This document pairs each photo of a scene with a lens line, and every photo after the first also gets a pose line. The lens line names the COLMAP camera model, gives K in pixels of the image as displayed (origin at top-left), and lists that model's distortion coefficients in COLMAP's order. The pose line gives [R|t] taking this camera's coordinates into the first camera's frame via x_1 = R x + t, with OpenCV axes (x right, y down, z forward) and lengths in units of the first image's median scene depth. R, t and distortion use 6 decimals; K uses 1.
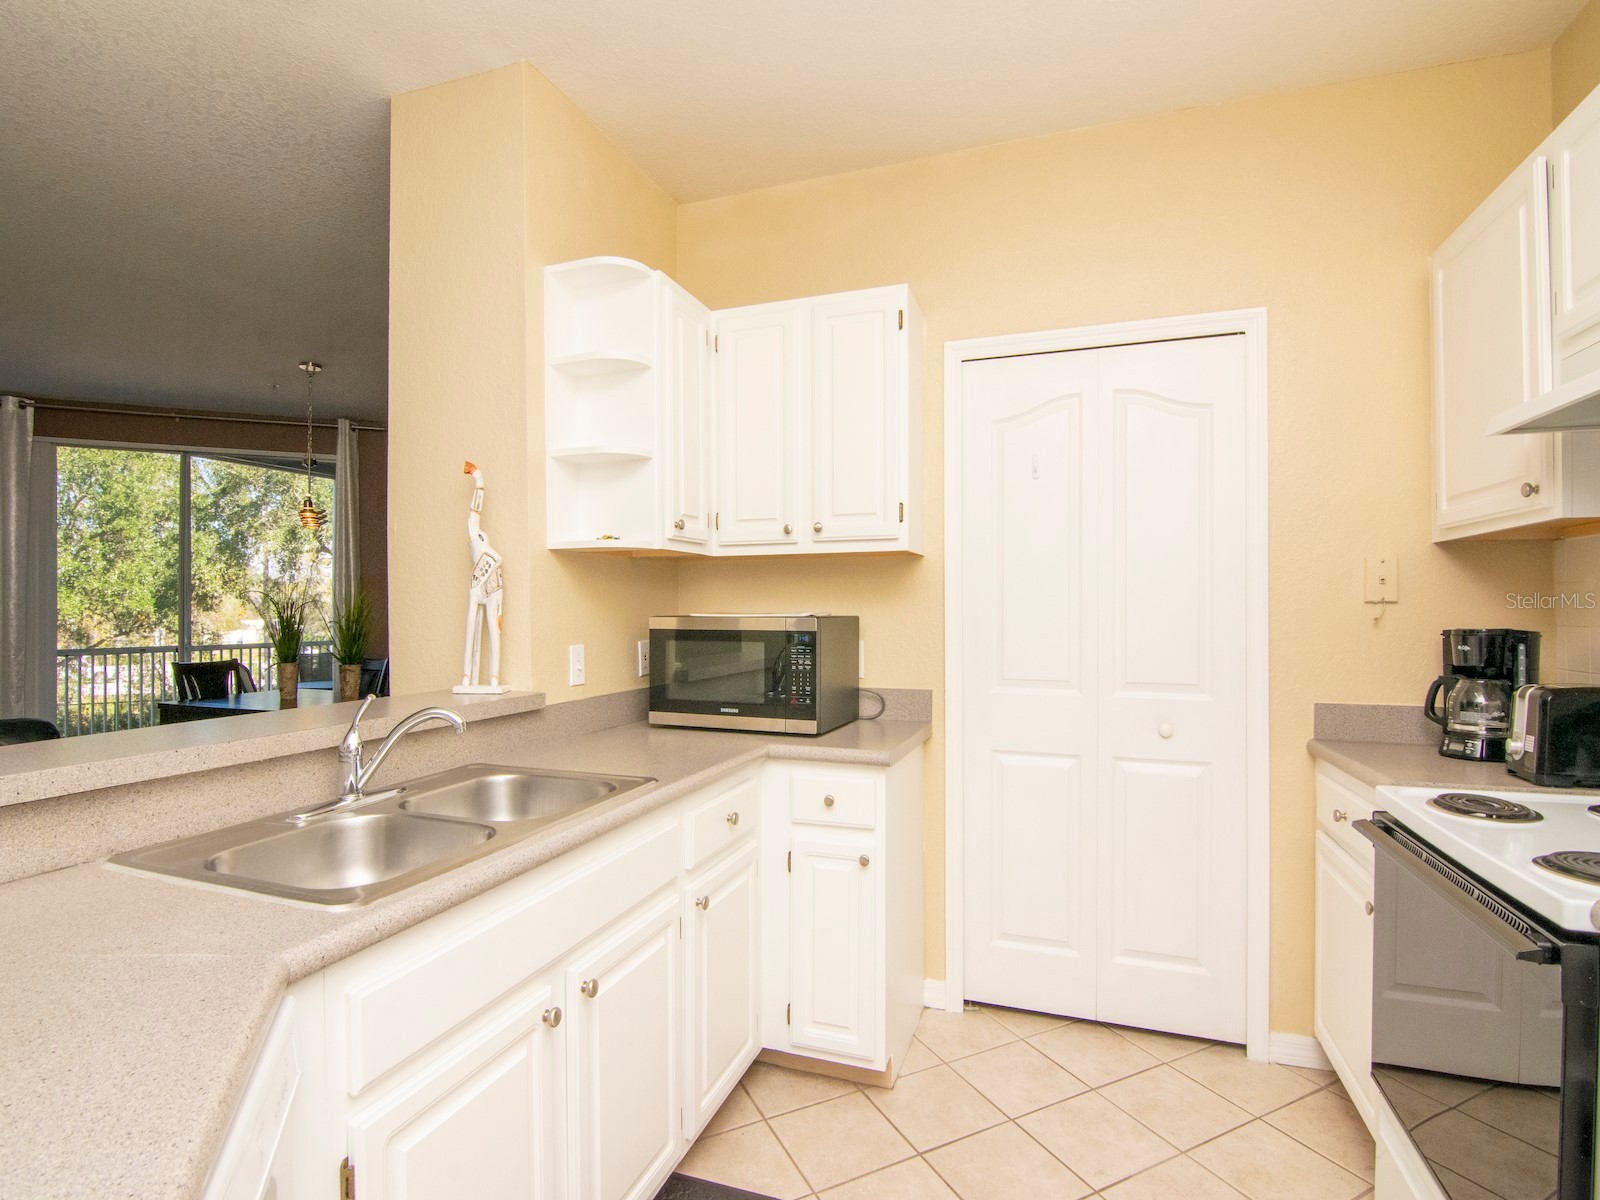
lens RADIAL K [[794.4, 0, 783.6], [0, 794.4, 600.7], [0, 0, 1]] dist [-0.002411, -0.010100]
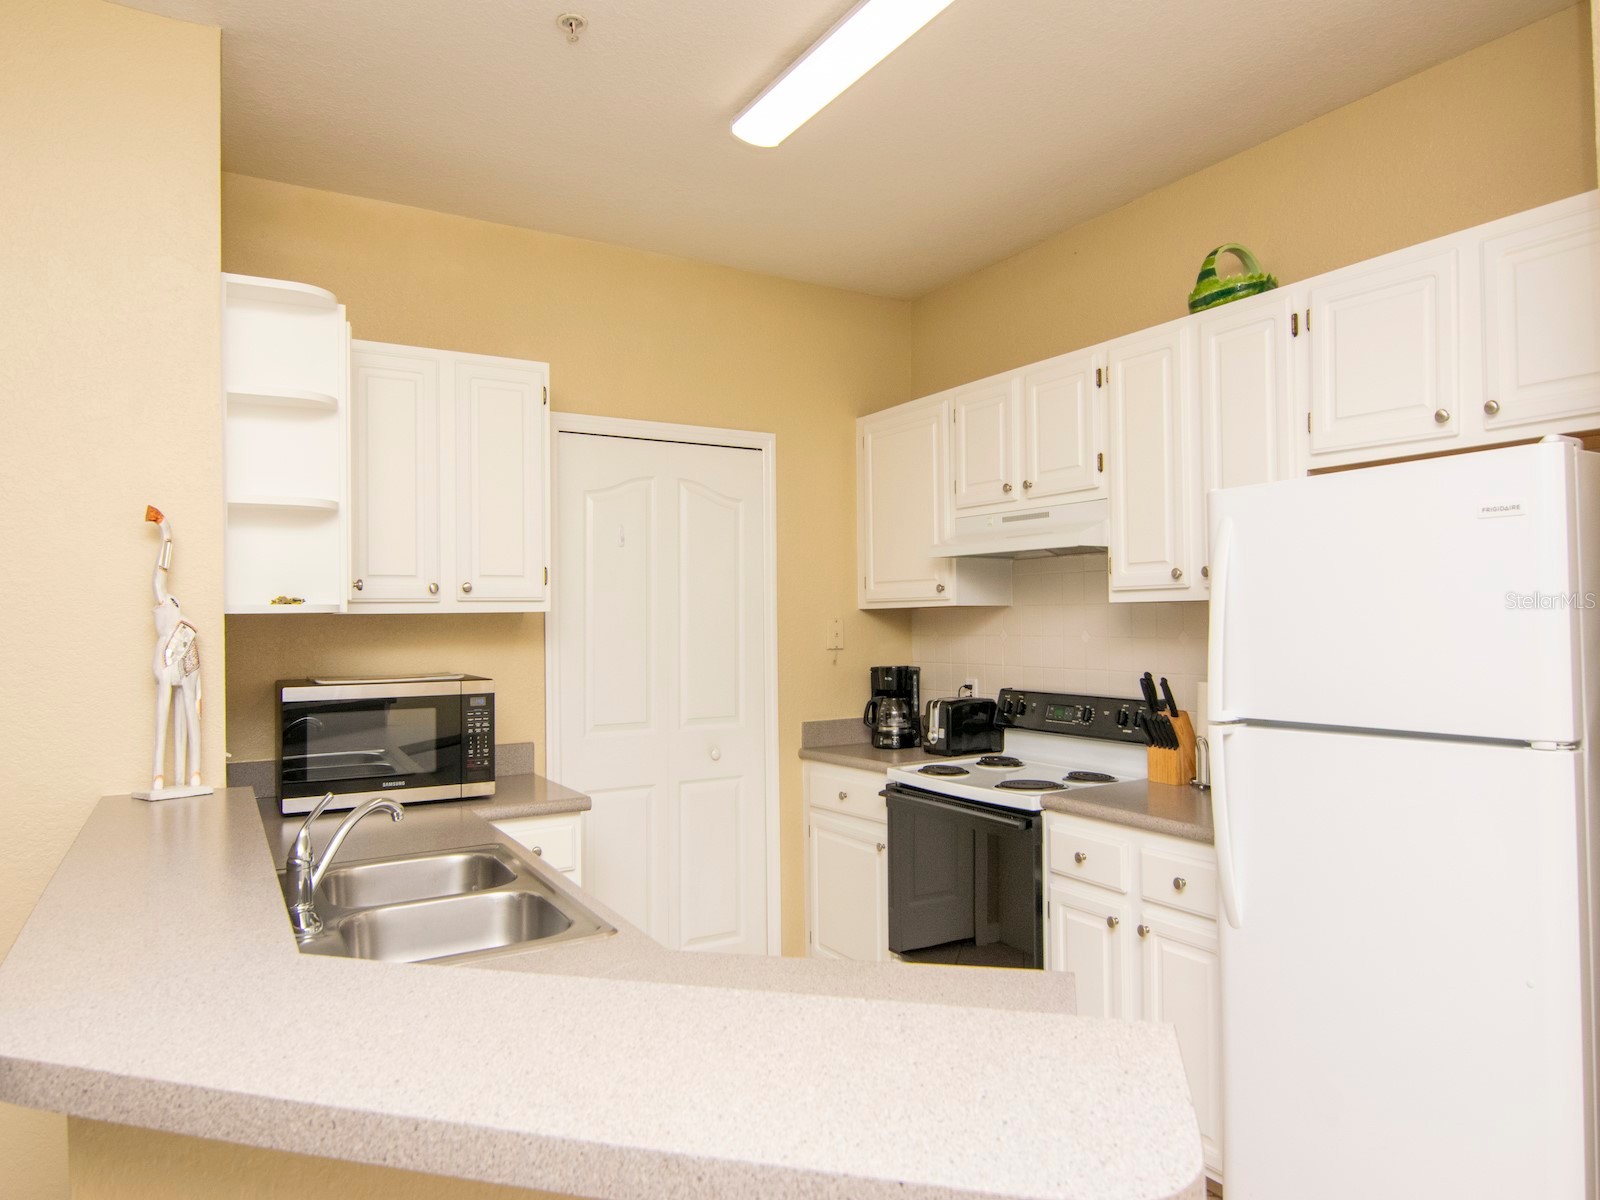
lens RADIAL K [[1051.5, 0, 808.4], [0, 1051.5, 589.3], [0, 0, 1]] dist [-0.016854, 0.001945]
pose [[0.612272, 0.014929, 0.790506, -0.781874], [0.004907, 0.999731, -0.022680, -0.062465], [-0.790632, 0.017765, 0.612034, -0.145837]]
